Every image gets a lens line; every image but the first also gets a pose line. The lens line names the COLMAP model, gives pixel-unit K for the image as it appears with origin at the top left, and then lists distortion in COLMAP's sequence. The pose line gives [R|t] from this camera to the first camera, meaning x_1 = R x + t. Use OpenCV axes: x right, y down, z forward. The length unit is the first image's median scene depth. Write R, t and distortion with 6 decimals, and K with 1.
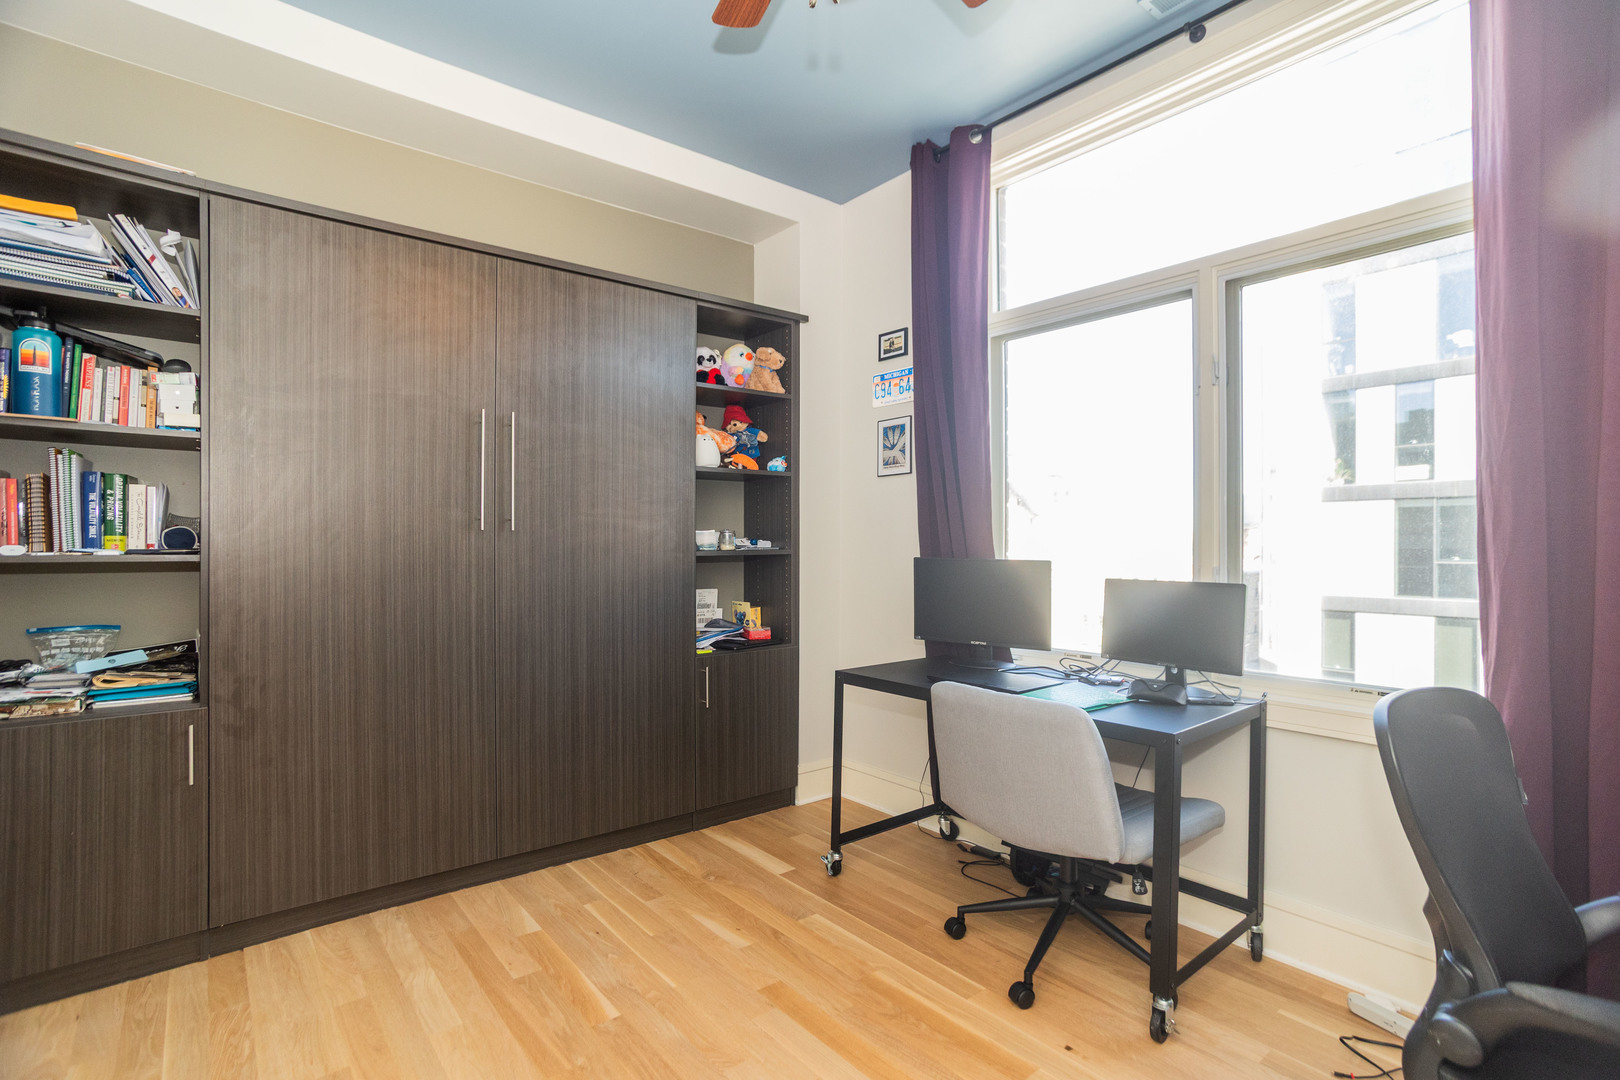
lens RADIAL K [[779.4, 0, 771.6], [0, 779.4, 541.3], [0, 0, 1]] dist [-0.024671, 0.003230]
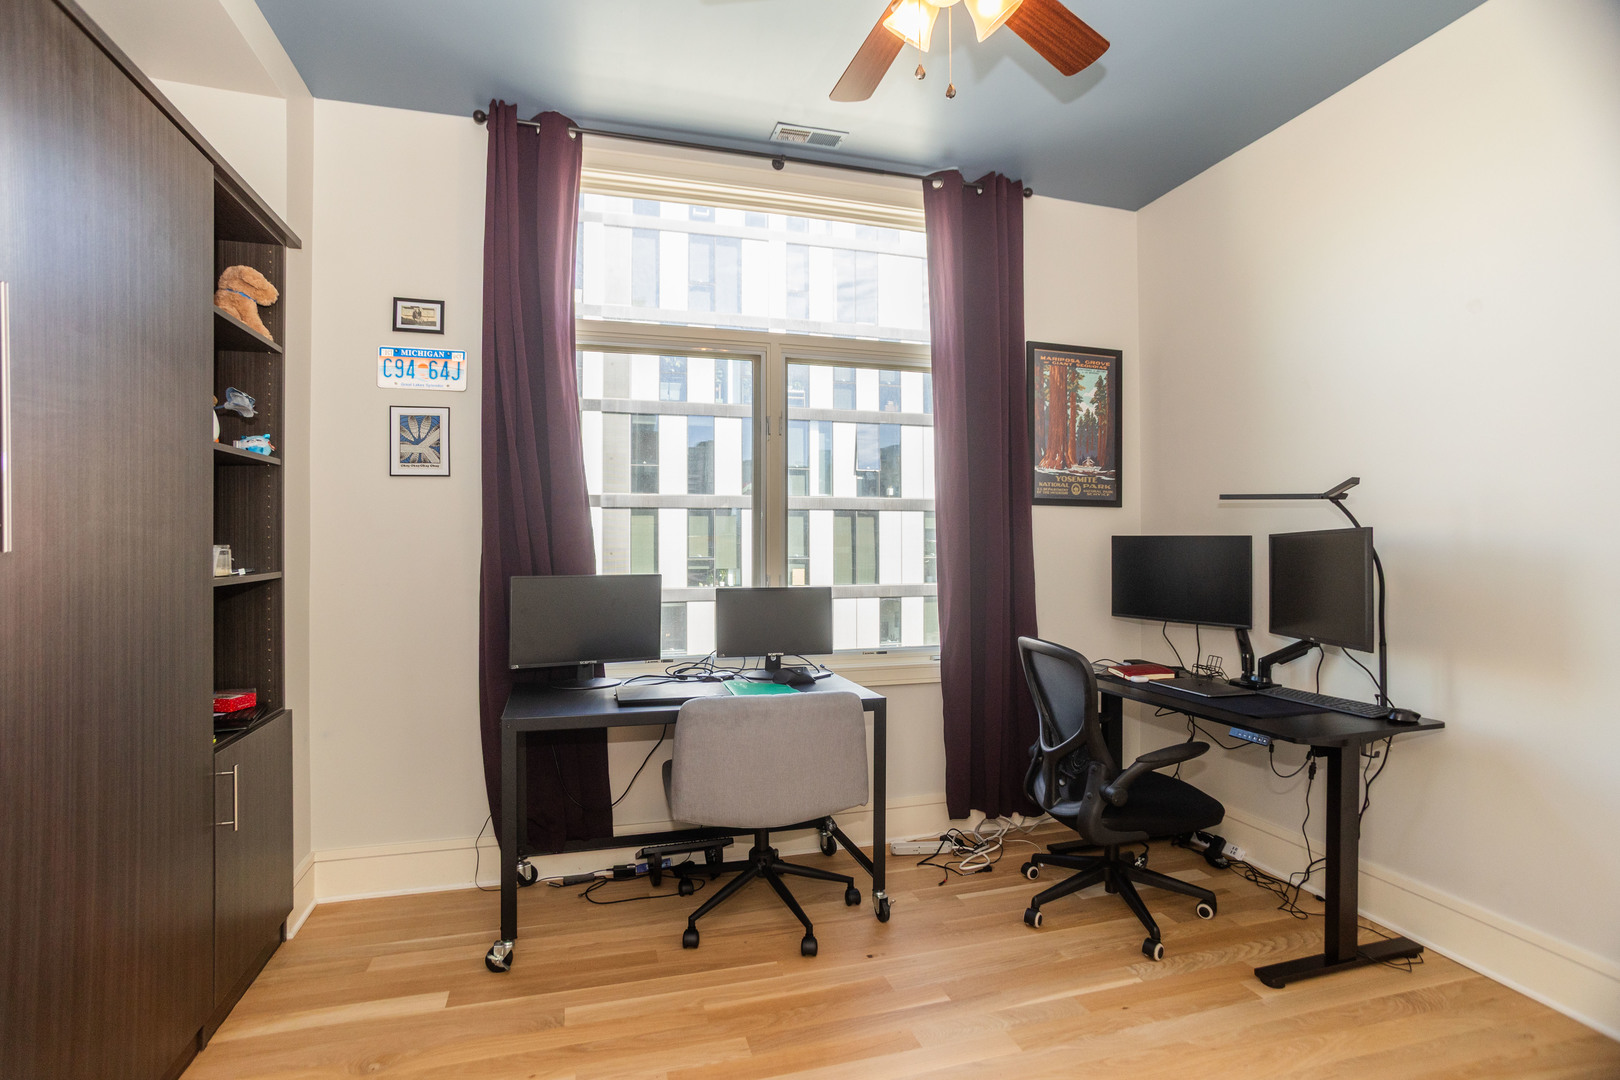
lens RADIAL K [[779.4, 0, 806.3], [0, 779.4, 546.4], [0, 0, 1]] dist [-0.024671, 0.003230]
pose [[0.368857, -0.000938, 0.929486, -0.473571], [-0.000232, 0.999999, 0.001101, -0.013870], [-0.929486, -0.000622, 0.368856, 0.347328]]
